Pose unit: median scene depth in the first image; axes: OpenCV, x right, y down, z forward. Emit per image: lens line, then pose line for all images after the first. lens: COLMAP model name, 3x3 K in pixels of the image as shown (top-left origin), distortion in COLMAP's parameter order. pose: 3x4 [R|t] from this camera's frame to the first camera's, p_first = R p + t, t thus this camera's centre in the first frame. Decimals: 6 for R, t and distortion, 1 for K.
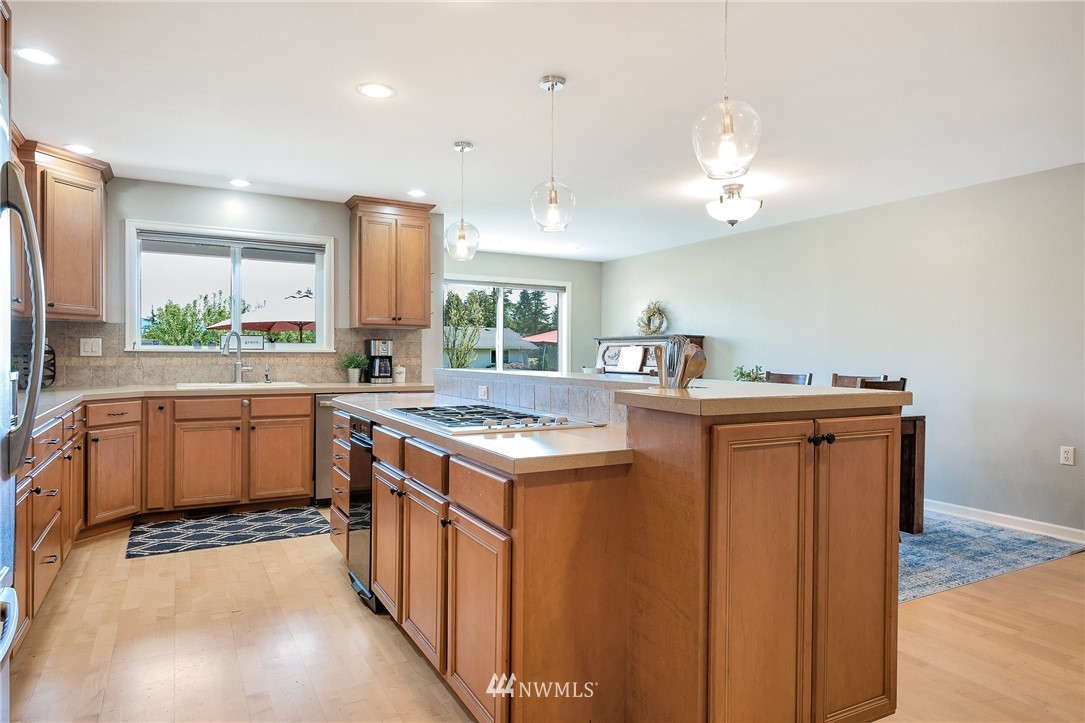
lens RADIAL K [[722.9, 0, 542.5], [0, 722.9, 361.5], [0, 0, 1]] dist [0.025471, -0.000605]
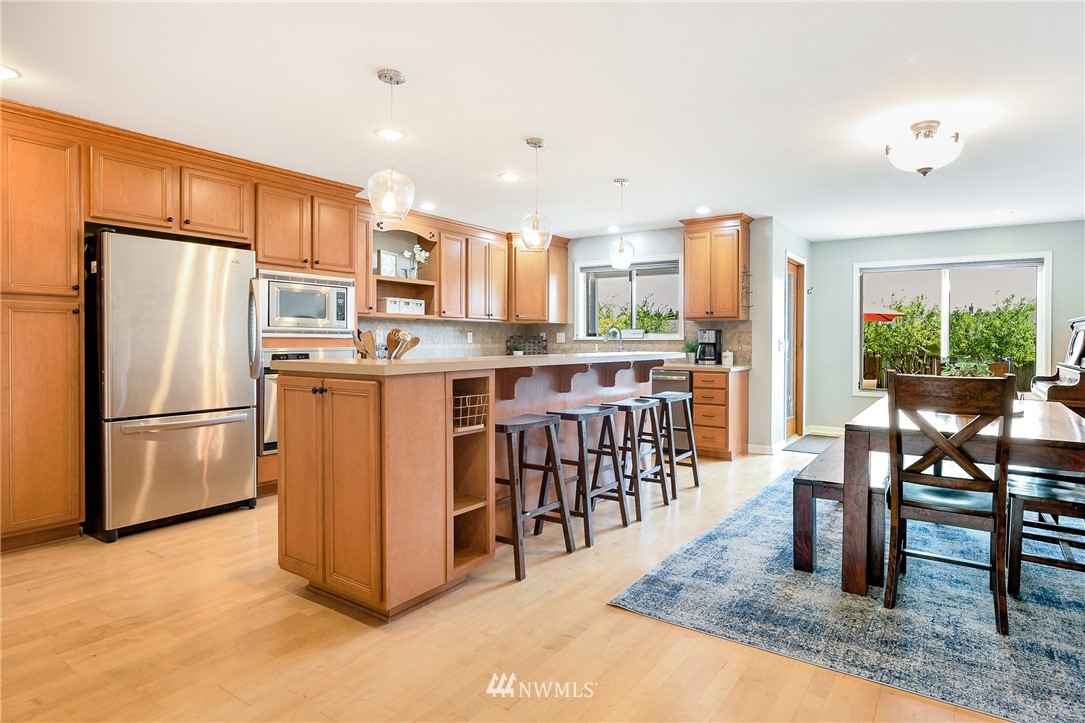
lens RADIAL K [[607.3, 0, 545.8], [0, 607.3, 347.3], [0, 0, 1]] dist [0.003674, 0.001578]
pose [[0.406089, 0.004940, -0.913820, 0.696376], [-0.012056, 0.999927, 0.000048, 0.003720], [0.913754, 0.010997, 0.406119, 0.361965]]
